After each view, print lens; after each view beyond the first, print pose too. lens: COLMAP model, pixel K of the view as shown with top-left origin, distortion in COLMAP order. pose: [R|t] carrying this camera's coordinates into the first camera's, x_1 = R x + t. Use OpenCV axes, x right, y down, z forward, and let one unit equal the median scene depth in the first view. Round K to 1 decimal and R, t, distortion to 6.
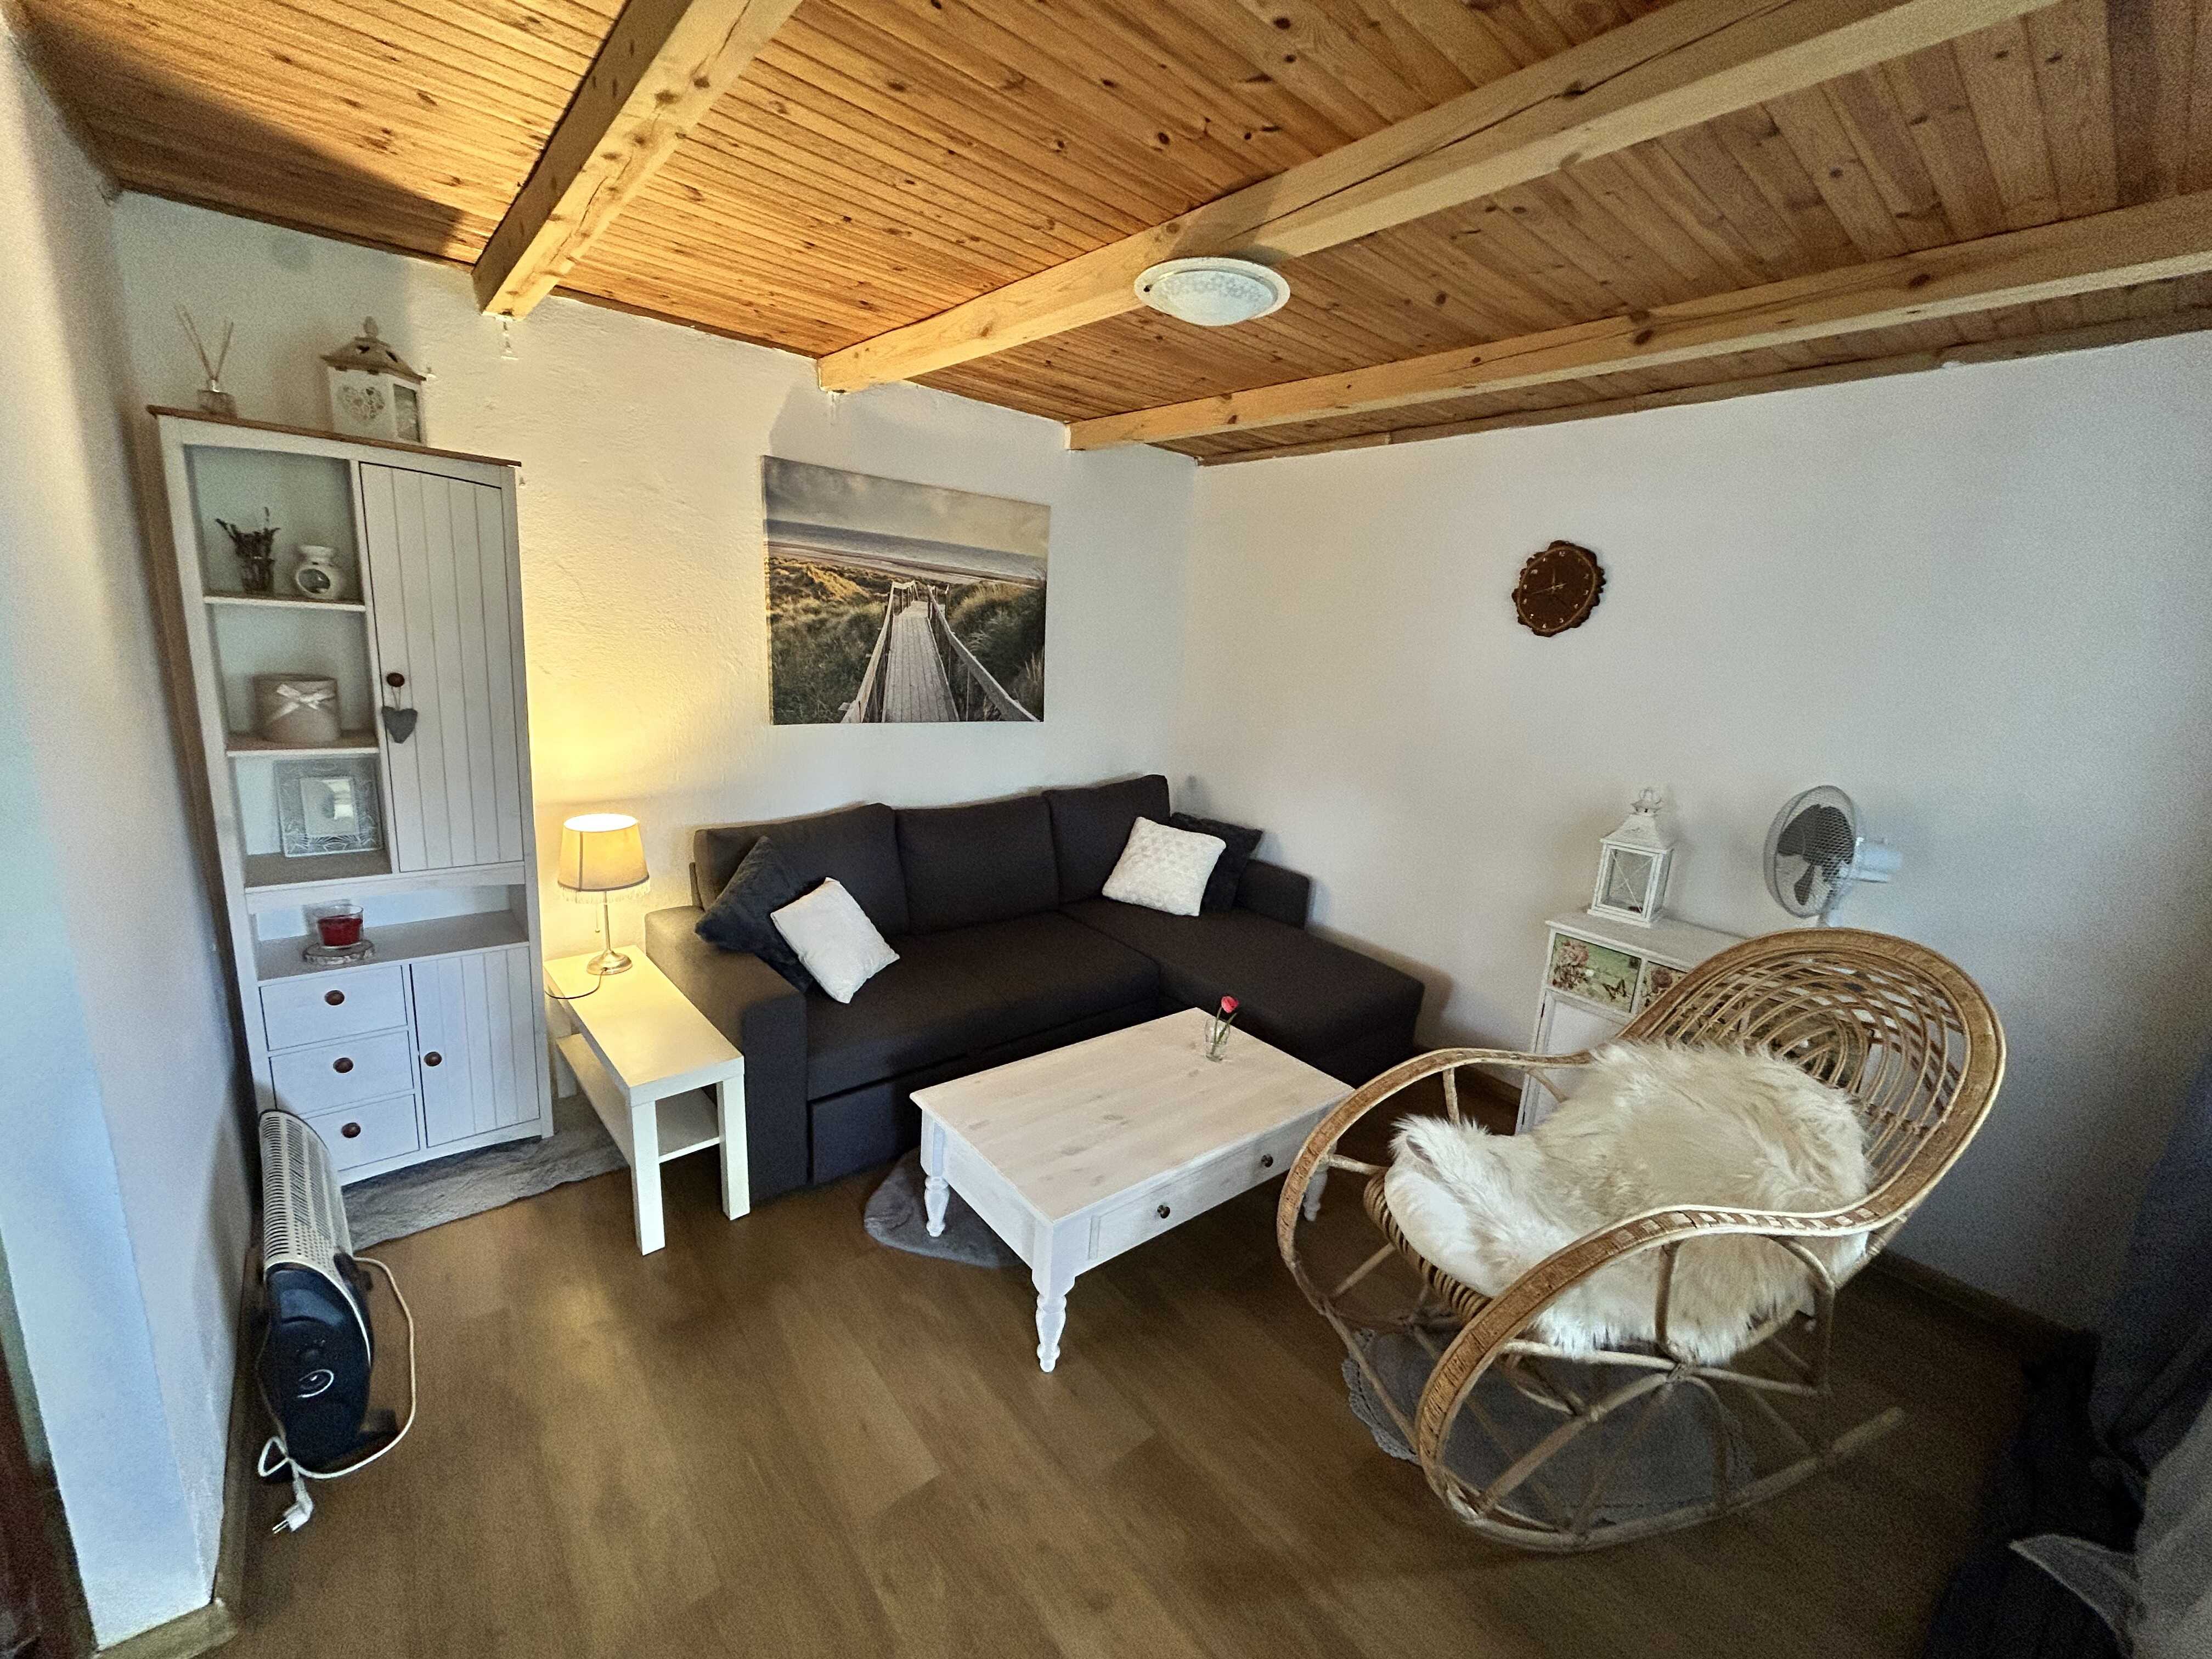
lens RADIAL K [[896.1, 0, 1106.0], [0, 896.1, 829.5], [0, 0, 1]] dist [-0.001293, -0.000468]
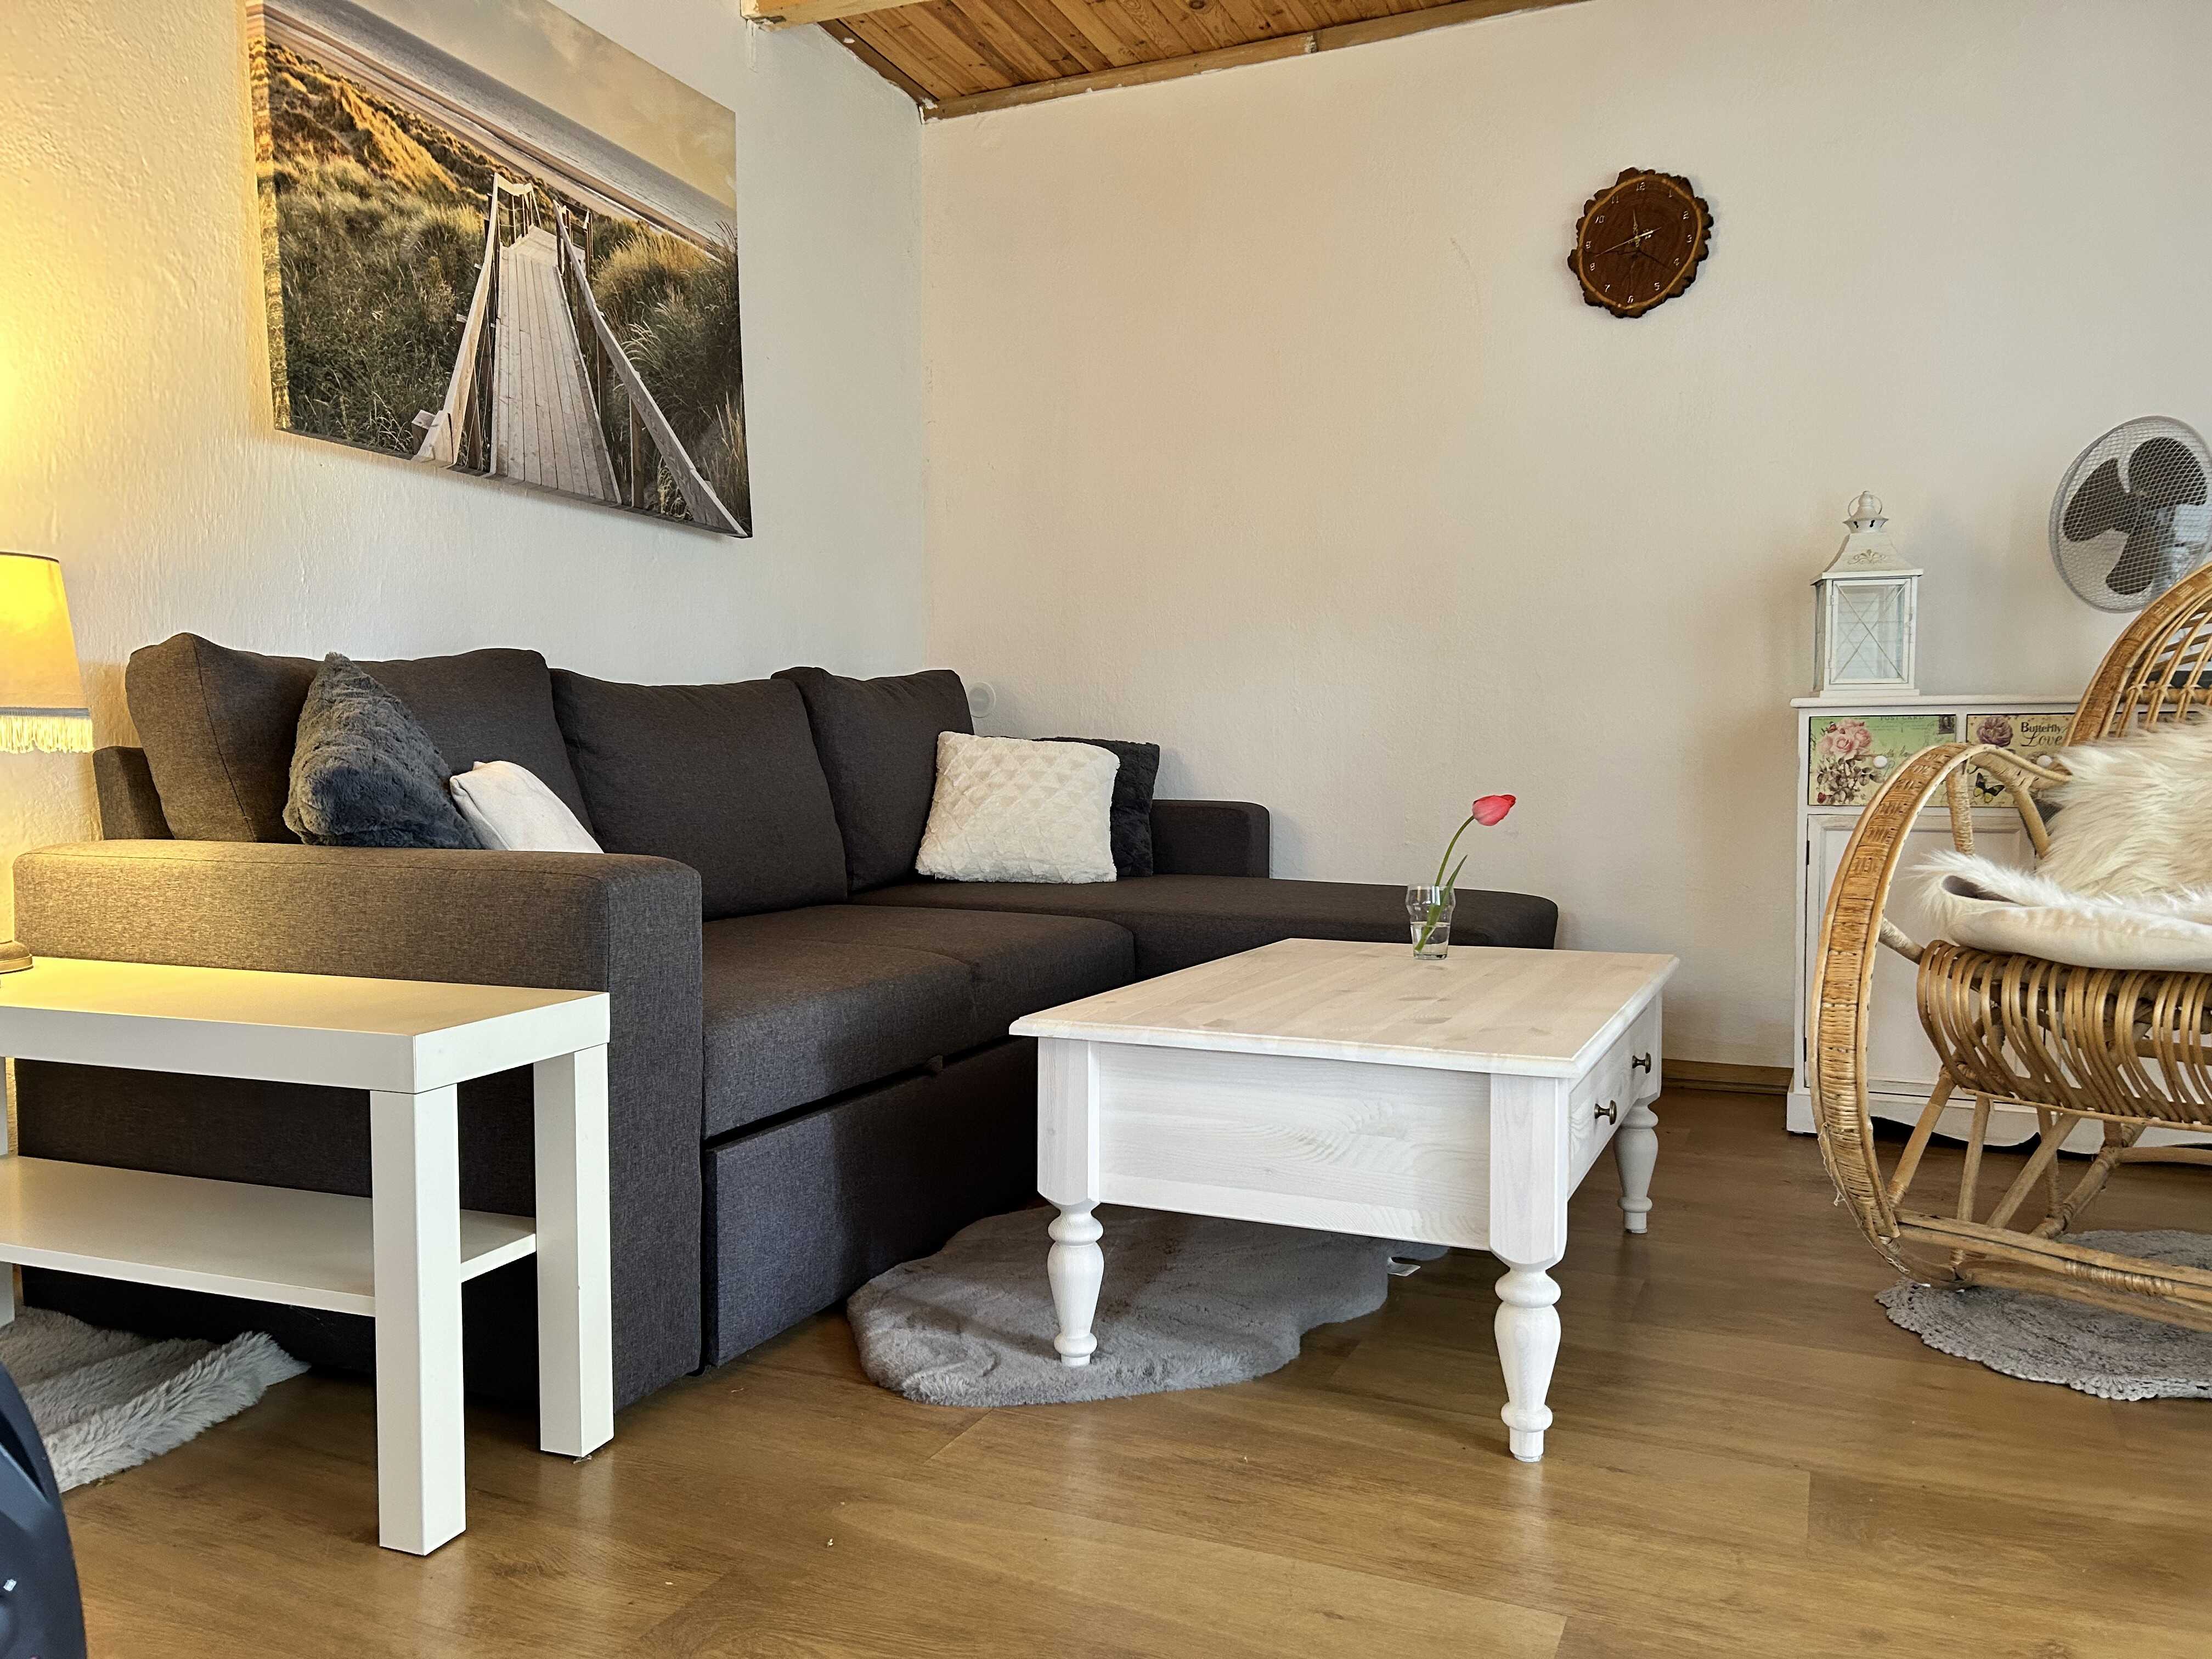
lens RADIAL K [[1672.1, 0, 1106.0], [0, 1672.1, 829.5], [0, 0, 1]] dist [0.002688, 0.008867]
pose [[0.892087, -0.085027, 0.443792, -0.369981], [0.159586, 0.978131, -0.133388, 0.220863], [-0.422745, 0.189817, 0.886147, 0.164608]]
